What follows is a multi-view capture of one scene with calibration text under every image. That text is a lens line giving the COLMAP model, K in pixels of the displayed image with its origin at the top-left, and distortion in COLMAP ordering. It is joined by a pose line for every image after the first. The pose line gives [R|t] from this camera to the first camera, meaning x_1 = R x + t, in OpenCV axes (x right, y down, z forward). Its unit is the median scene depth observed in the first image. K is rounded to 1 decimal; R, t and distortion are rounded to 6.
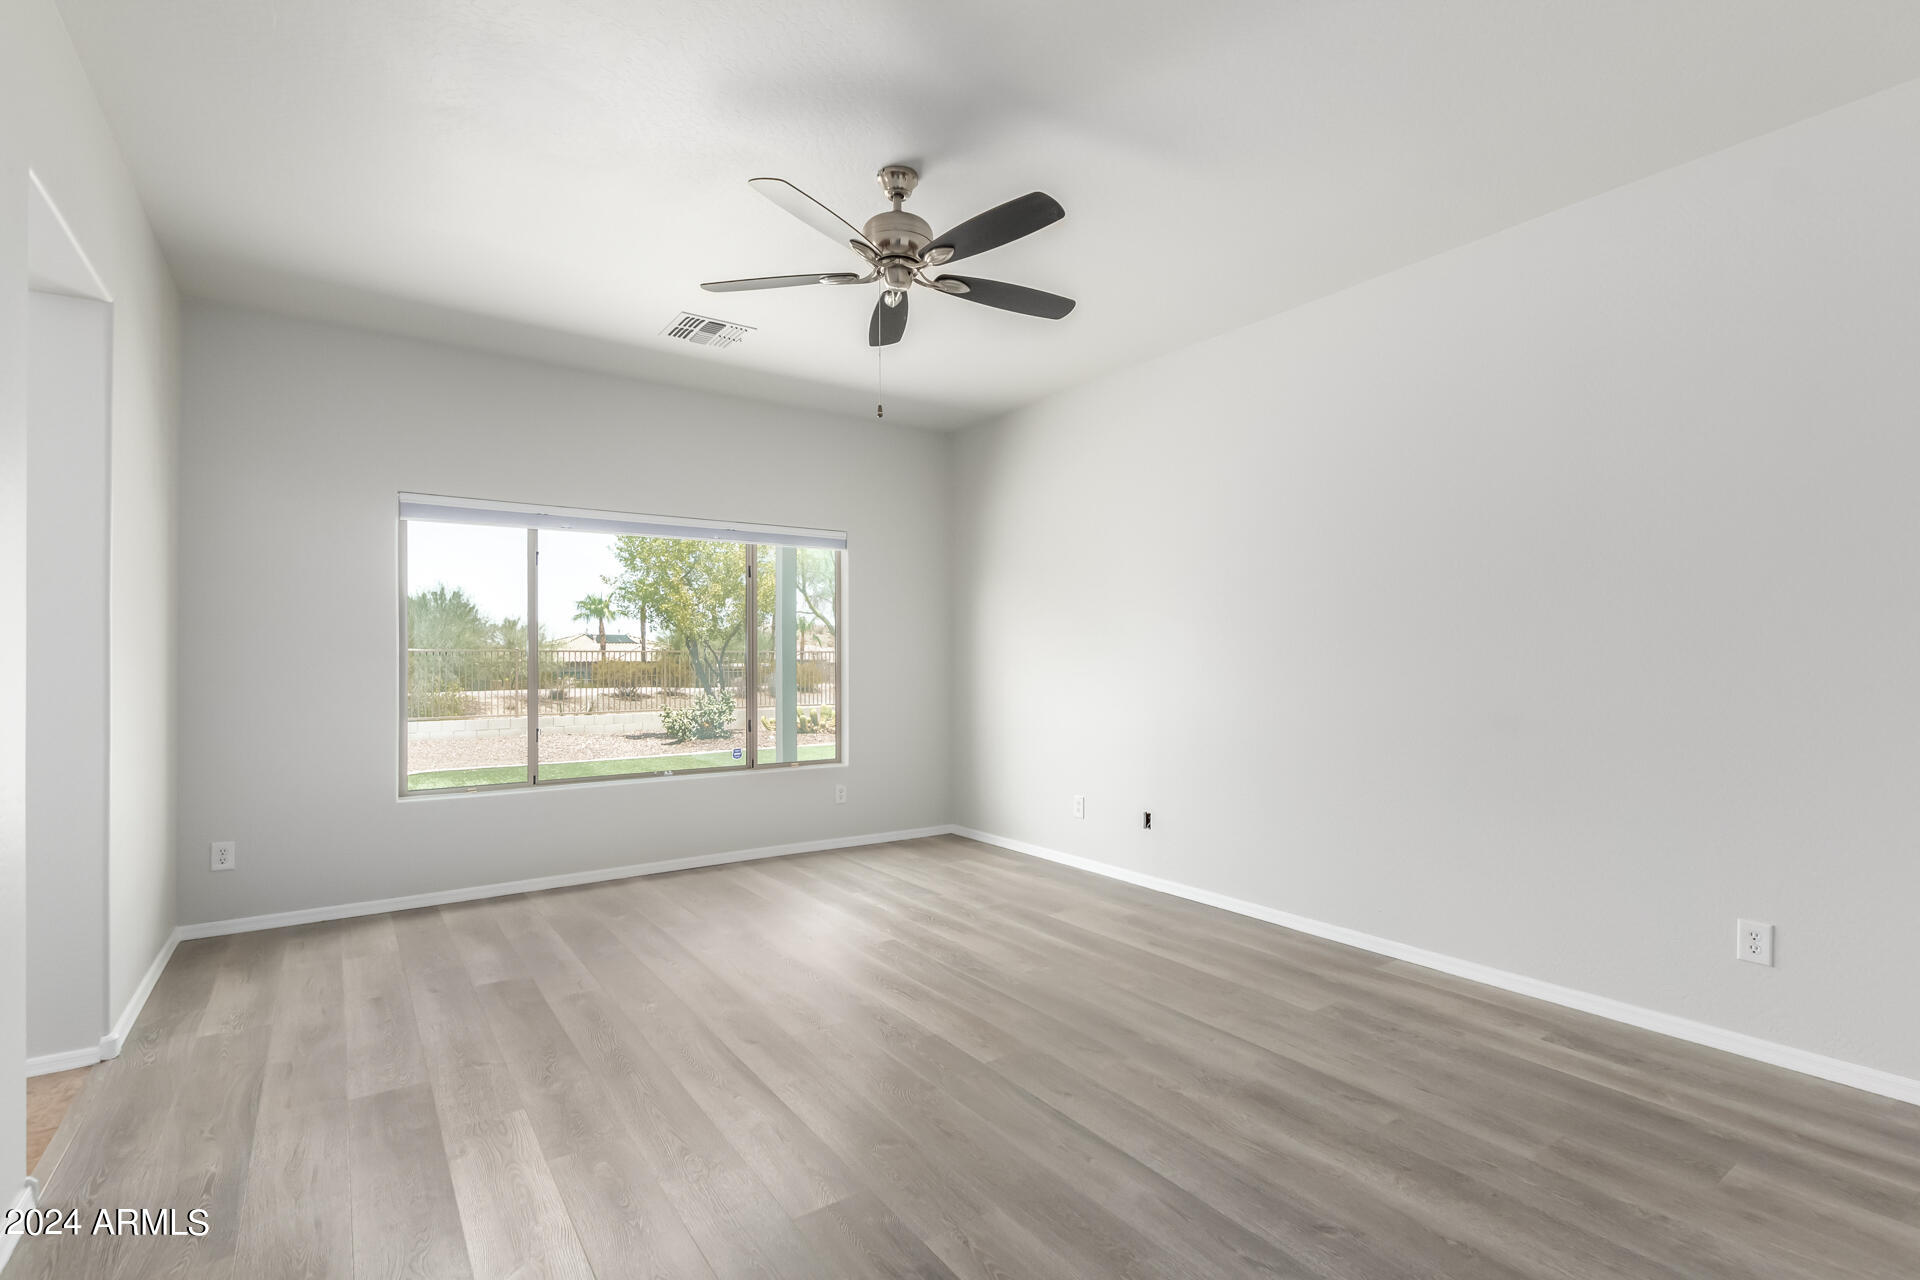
lens RADIAL K [[881.1, 0, 965.8], [0, 881.1, 655.4], [0, 0, 1]] dist [0.008073, -0.000807]
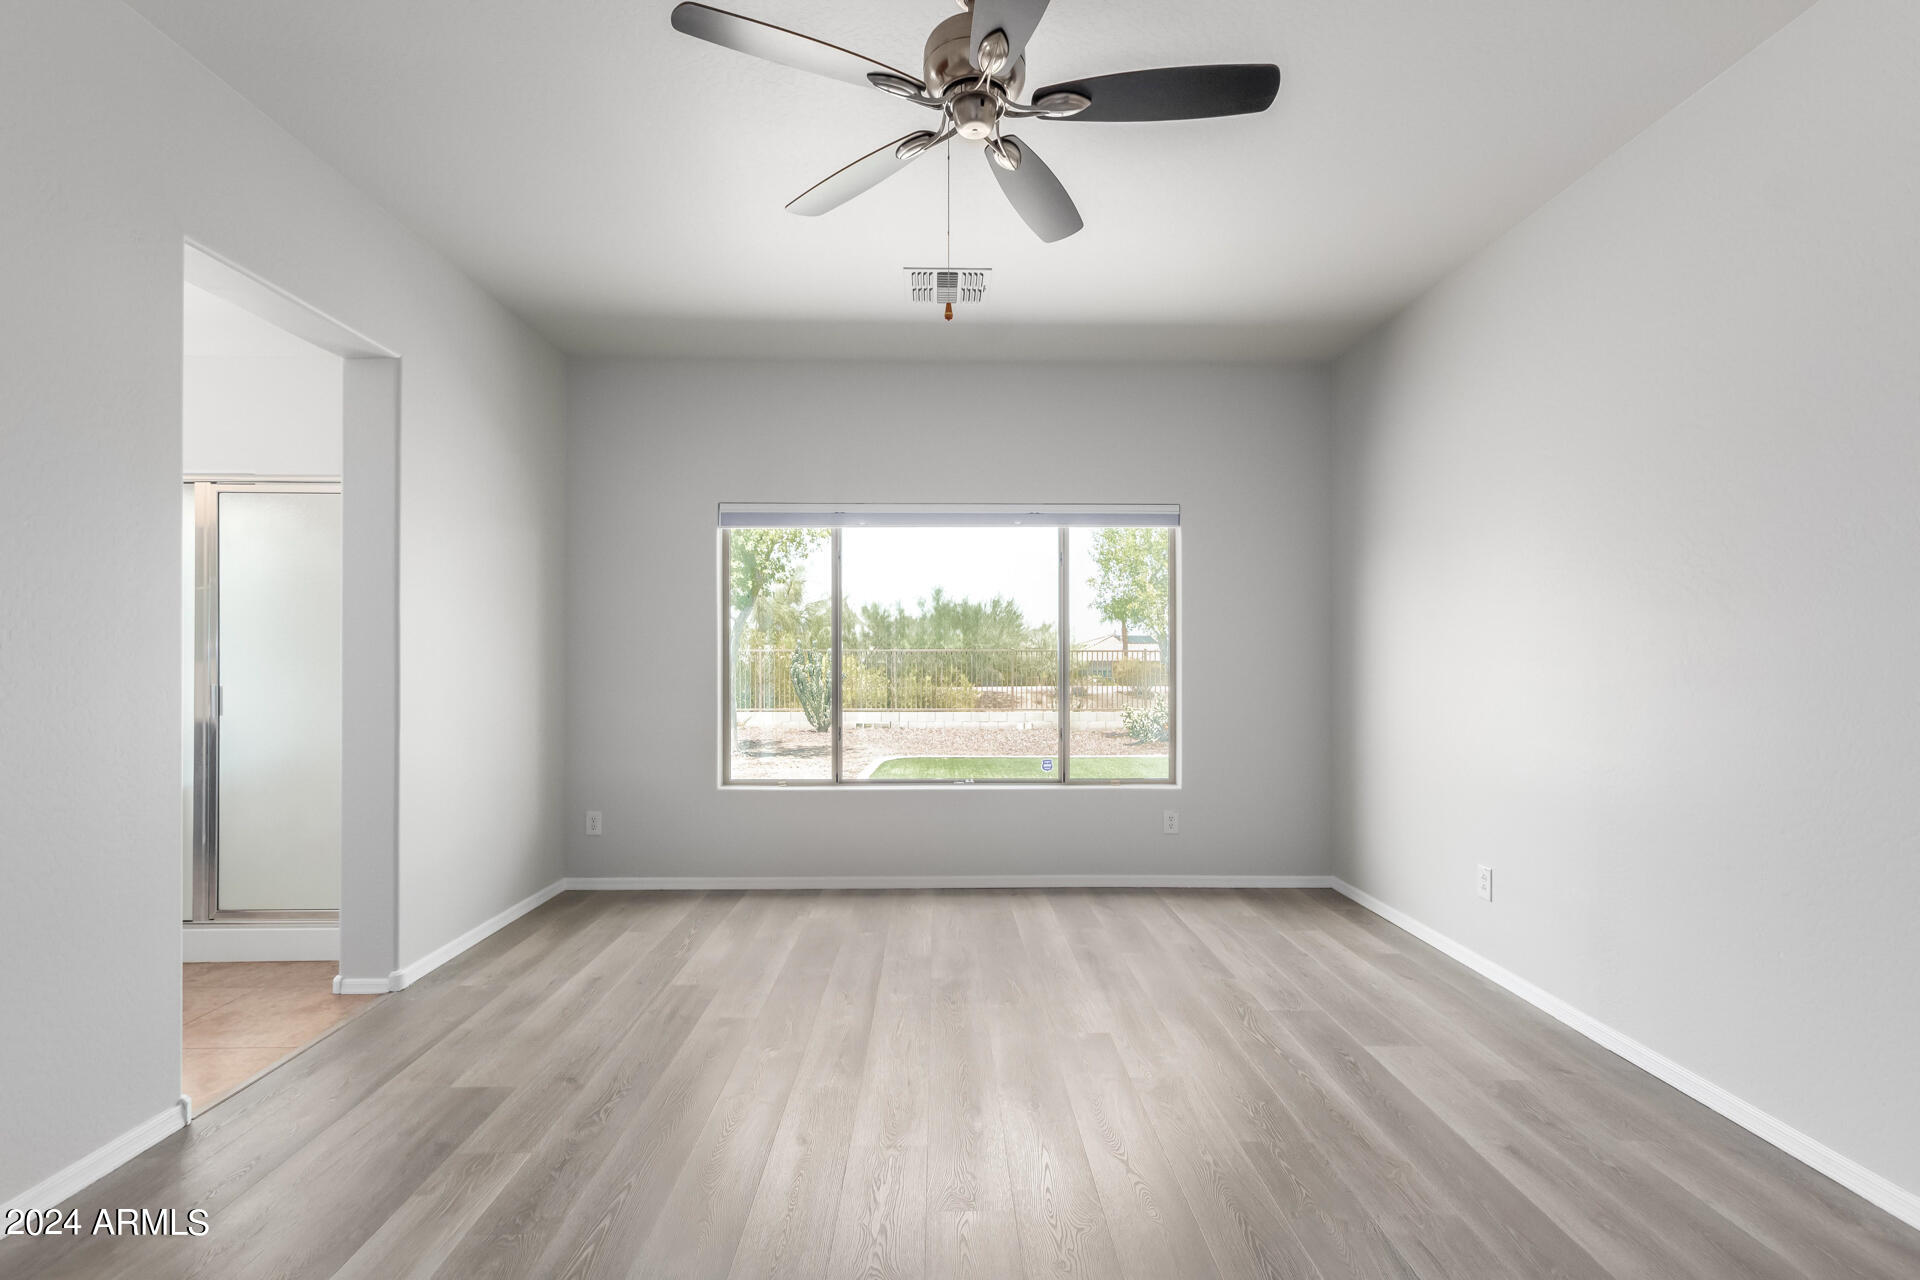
lens RADIAL K [[873.0, 0, 964.2], [0, 873.0, 660.7], [0, 0, 1]] dist [0.008057, 0.000046]
pose [[0.829381, 0.004549, -0.558665, 0.223469], [-0.001134, 0.999979, 0.006458, 0.000669], [0.558682, -0.004723, 0.829368, 0.305253]]
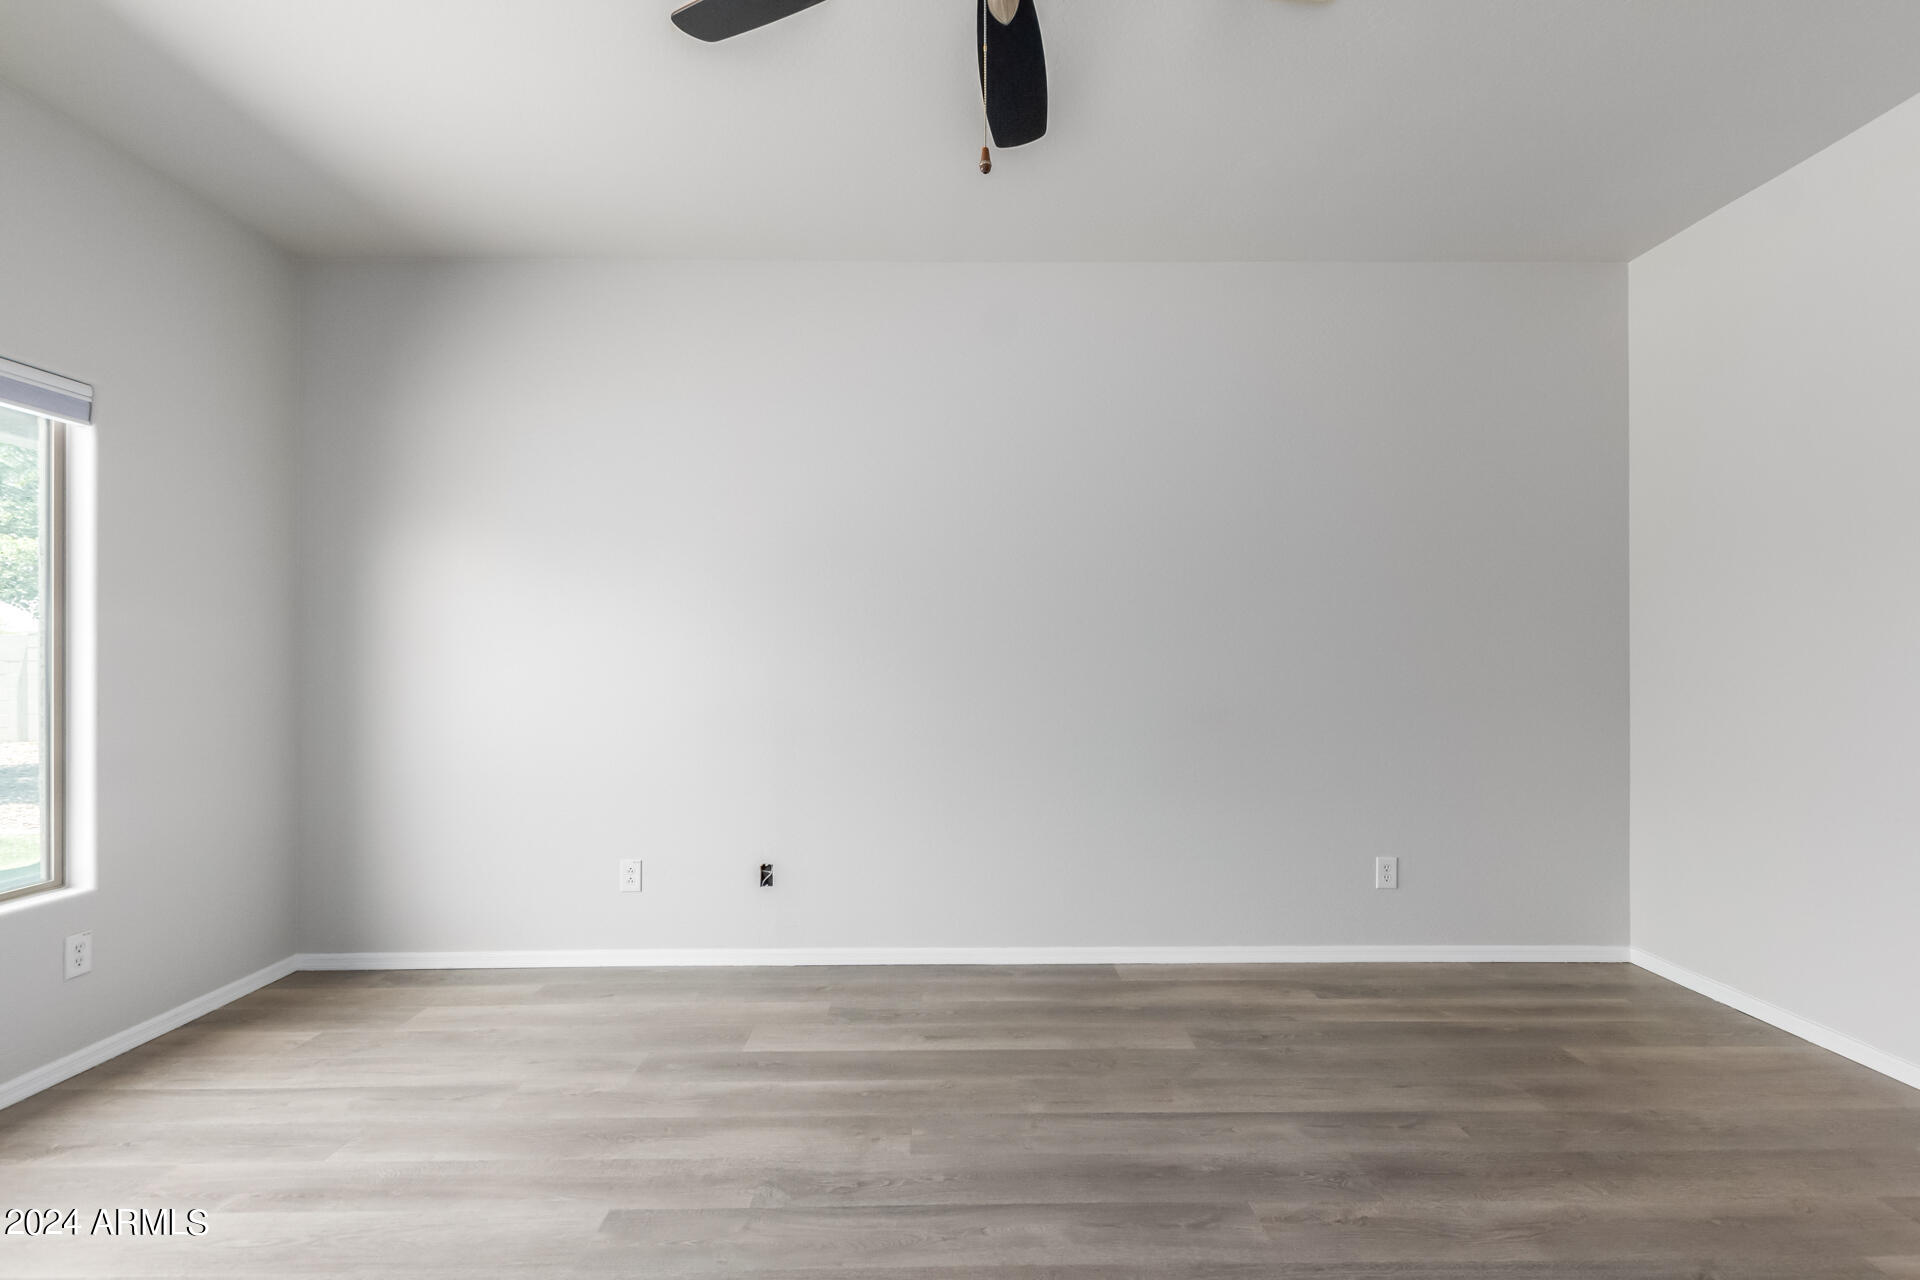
lens RADIAL K [[881.1, 0, 965.8], [0, 881.1, 655.4], [0, 0, 1]] dist [0.008073, -0.000807]
pose [[0.571614, 0.002381, 0.820520, -0.370063], [-0.002600, 0.999996, -0.001090, 0.003072], [-0.820519, -0.001511, 0.571617, 0.523851]]
